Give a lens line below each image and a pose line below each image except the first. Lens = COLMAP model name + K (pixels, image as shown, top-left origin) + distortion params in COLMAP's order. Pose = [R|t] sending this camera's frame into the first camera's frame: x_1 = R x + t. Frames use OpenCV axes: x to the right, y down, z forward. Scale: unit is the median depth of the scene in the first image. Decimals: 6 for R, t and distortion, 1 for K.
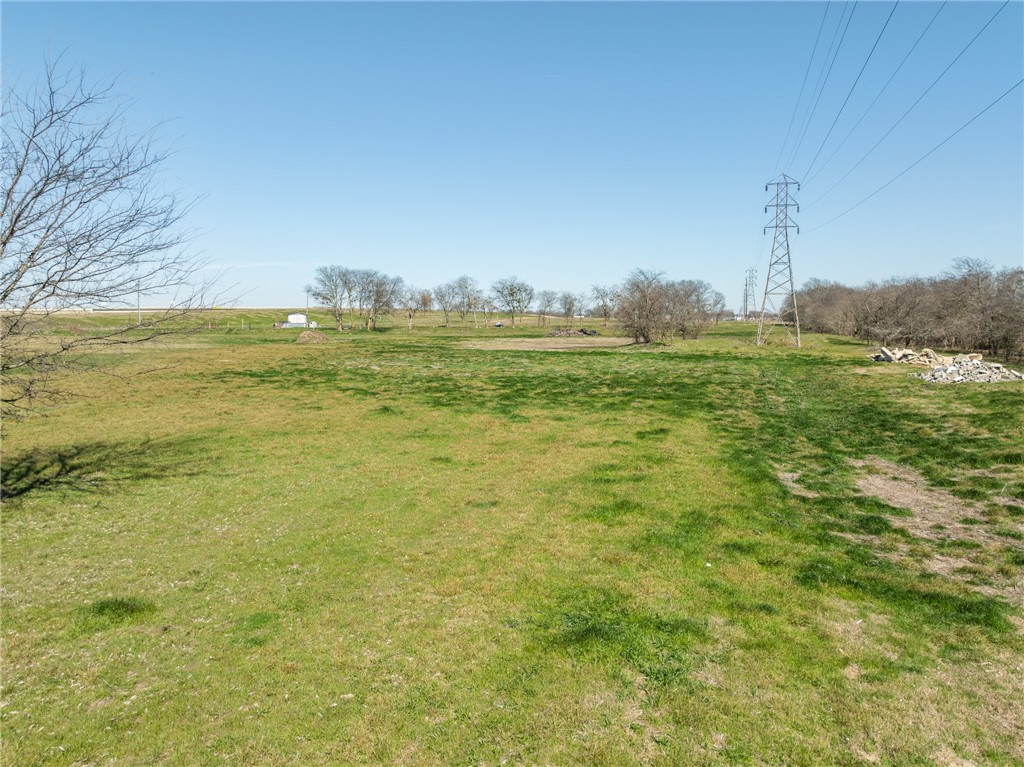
lens RADIAL K [[728.7, 0, 512.0], [0, 728.7, 383.5], [0, 0, 1]] dist [-0.062876, 0.043725]
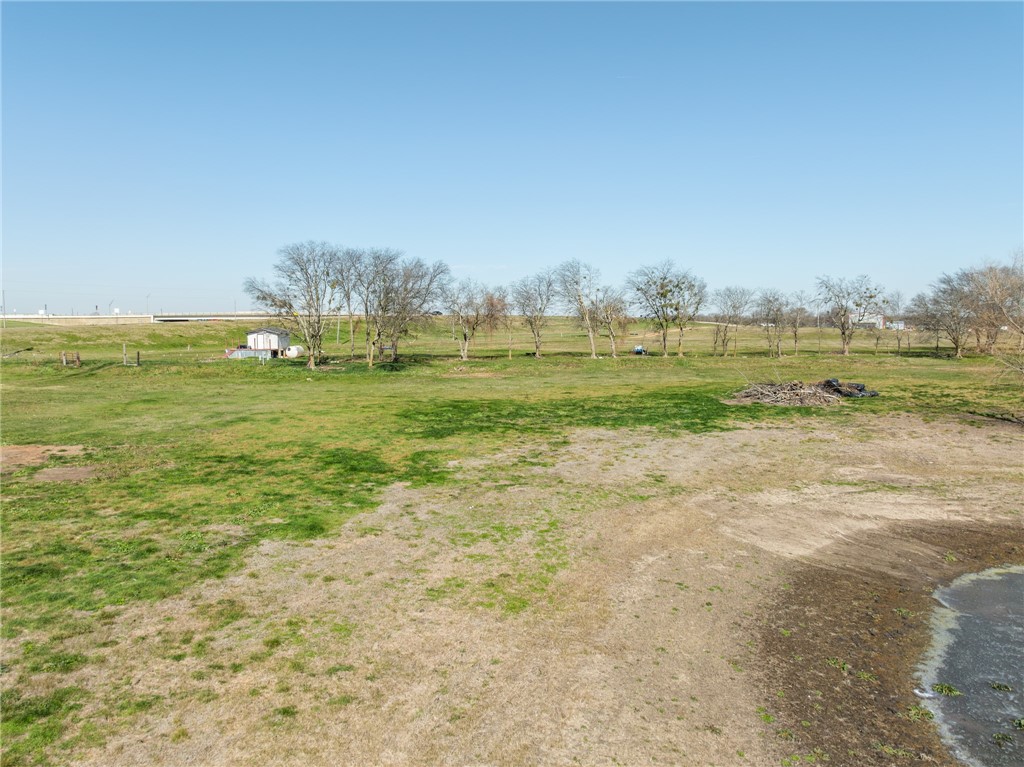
lens RADIAL K [[728.7, 0, 512.0], [0, 728.7, 383.5], [0, 0, 1]] dist [-0.062876, 0.043725]
pose [[0.963190, 0.018185, -0.268205, 0.039968], [-0.021851, 0.999704, -0.010689, -0.052096], [0.267931, 0.016156, 0.963303, 0.486572]]
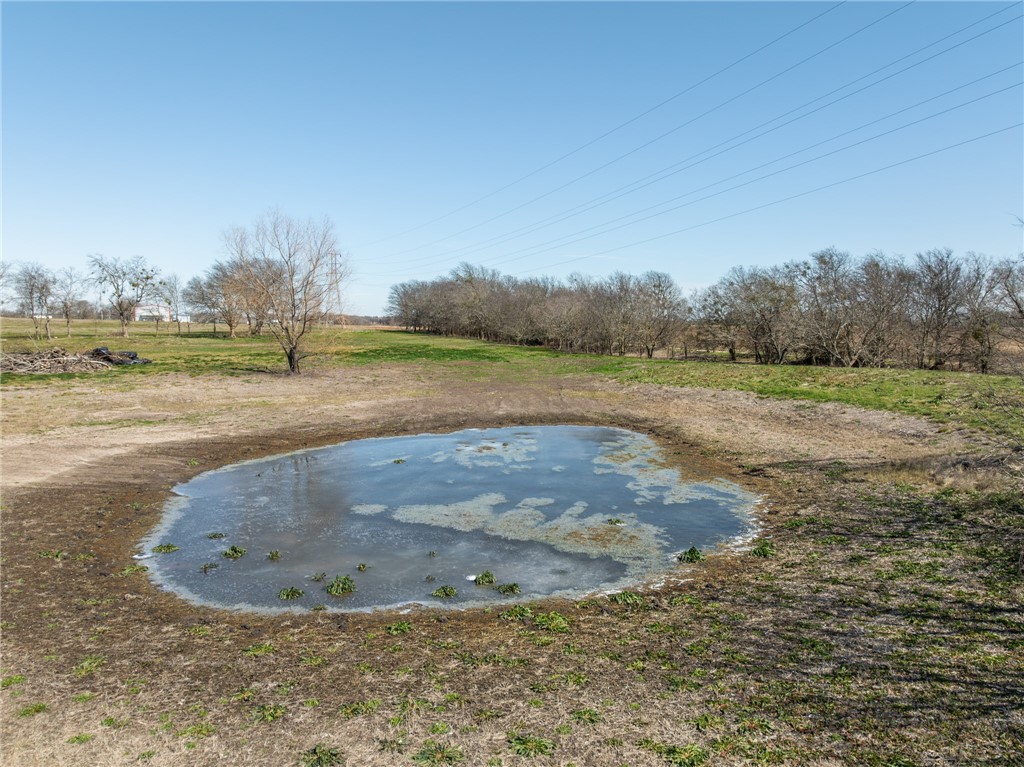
lens RADIAL K [[728.7, 0, 512.0], [0, 728.7, 383.5], [0, 0, 1]] dist [-0.062876, 0.043725]
pose [[0.796947, -0.052302, 0.601781, 0.044761], [0.050765, 0.998519, 0.019555, -0.044808], [-0.601913, 0.014965, 0.798422, 0.486958]]
